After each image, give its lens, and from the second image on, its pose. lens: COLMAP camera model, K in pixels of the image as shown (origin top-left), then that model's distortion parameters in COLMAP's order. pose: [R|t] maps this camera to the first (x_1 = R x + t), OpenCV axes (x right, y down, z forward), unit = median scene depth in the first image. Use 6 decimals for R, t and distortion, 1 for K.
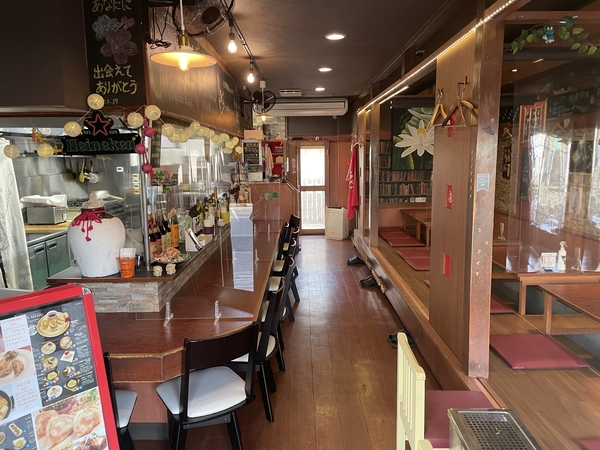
lens RADIAL K [[447.8, 0, 300.1], [0, 447.8, 237.6], [0, 0, 1]] dist [0.083223, -0.104542]
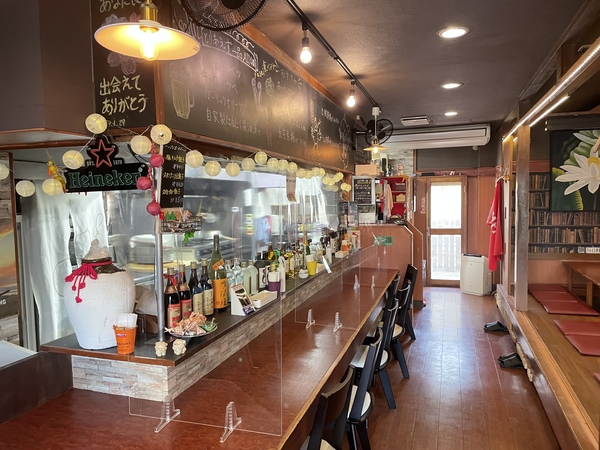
lens RADIAL K [[447.8, 0, 300.1], [0, 447.8, 237.6], [0, 0, 1]] dist [0.083223, -0.104542]
pose [[0.948519, 0.024486, -0.315771, 0.051372], [-0.051783, 0.995580, -0.078347, -0.024490], [0.312457, 0.090665, 0.945595, 0.153782]]
